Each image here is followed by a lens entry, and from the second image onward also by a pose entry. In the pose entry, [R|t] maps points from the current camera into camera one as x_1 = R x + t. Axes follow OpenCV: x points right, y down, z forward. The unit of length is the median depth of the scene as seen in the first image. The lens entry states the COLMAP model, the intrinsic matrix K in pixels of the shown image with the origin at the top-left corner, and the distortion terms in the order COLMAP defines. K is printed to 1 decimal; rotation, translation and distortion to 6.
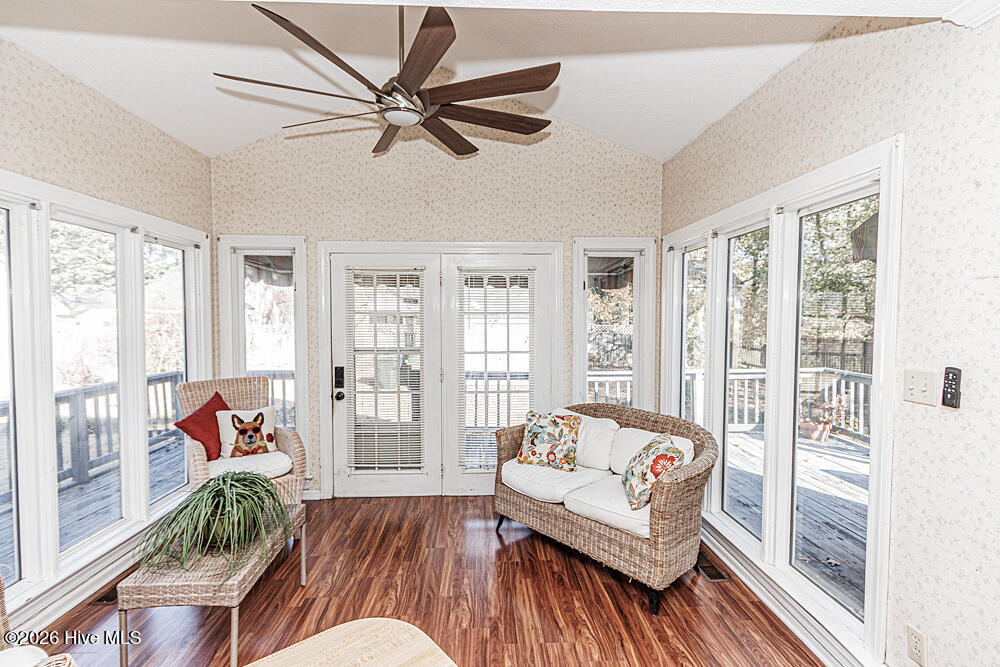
lens RADIAL K [[459.1, 0, 496.7], [0, 459.1, 335.6], [0, 0, 1]] dist [0.001046, -0.000341]
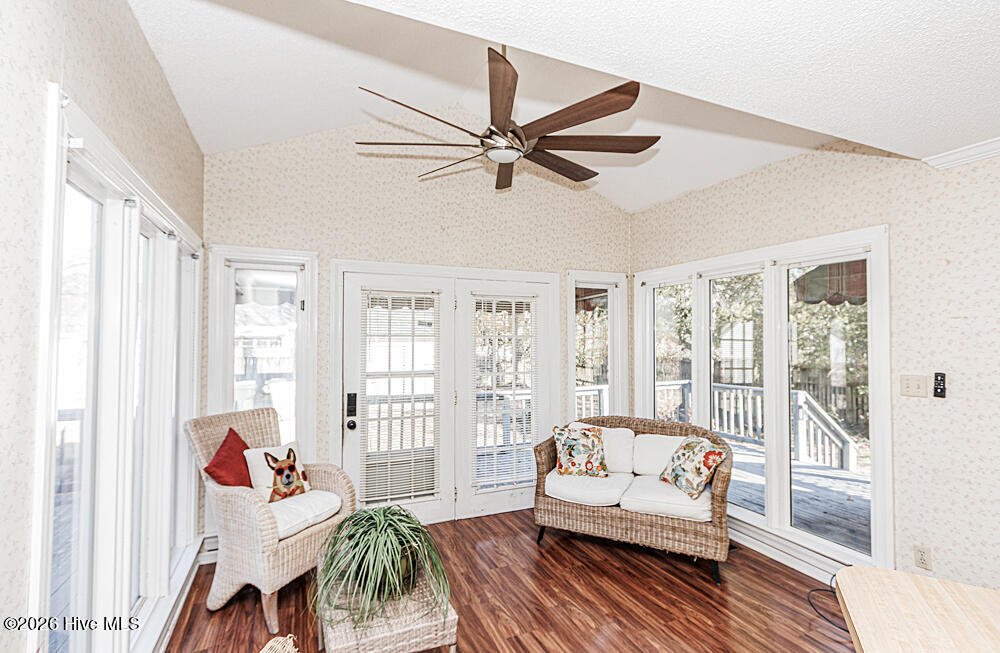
lens RADIAL K [[460.5, 0, 494.4], [0, 460.5, 328.3], [0, 0, 1]] dist [0.002818, -0.001758]
pose [[0.932857, 0.010125, 0.360106, -0.483315], [0.012840, 0.998035, -0.061324, -0.002926], [-0.360019, 0.061830, 0.930894, 0.021547]]
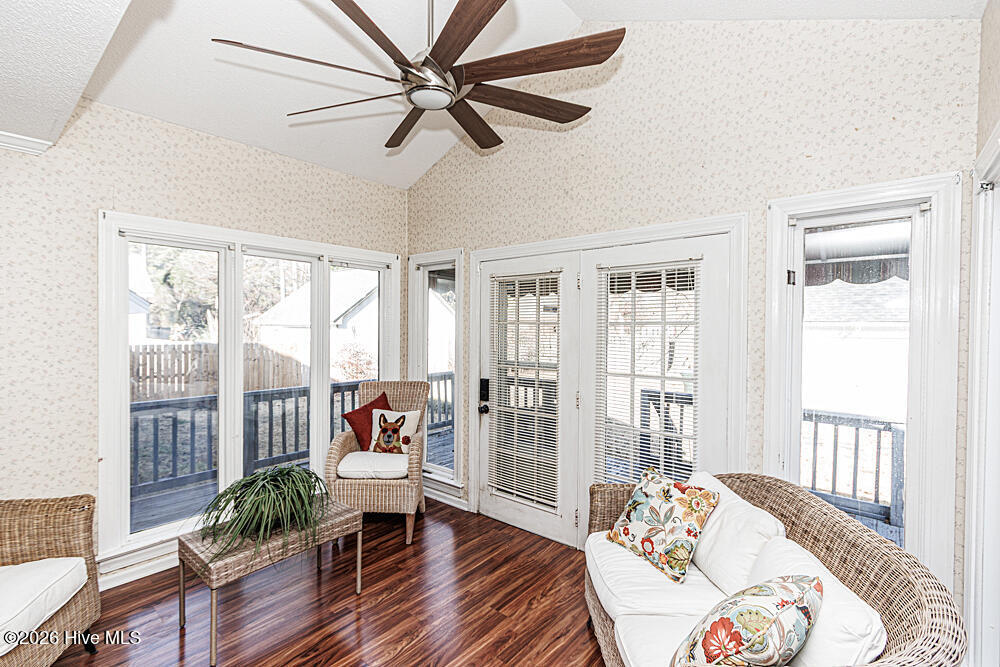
lens RADIAL K [[454.8, 0, 495.0], [0, 454.8, 334.6], [0, 0, 1]] dist [0.001496, 0.000090]
pose [[0.734223, 0.015955, -0.678721, 0.376154], [-0.033479, 0.999358, -0.012724, -0.015864], [0.678083, 0.032065, 0.734286, 0.364711]]
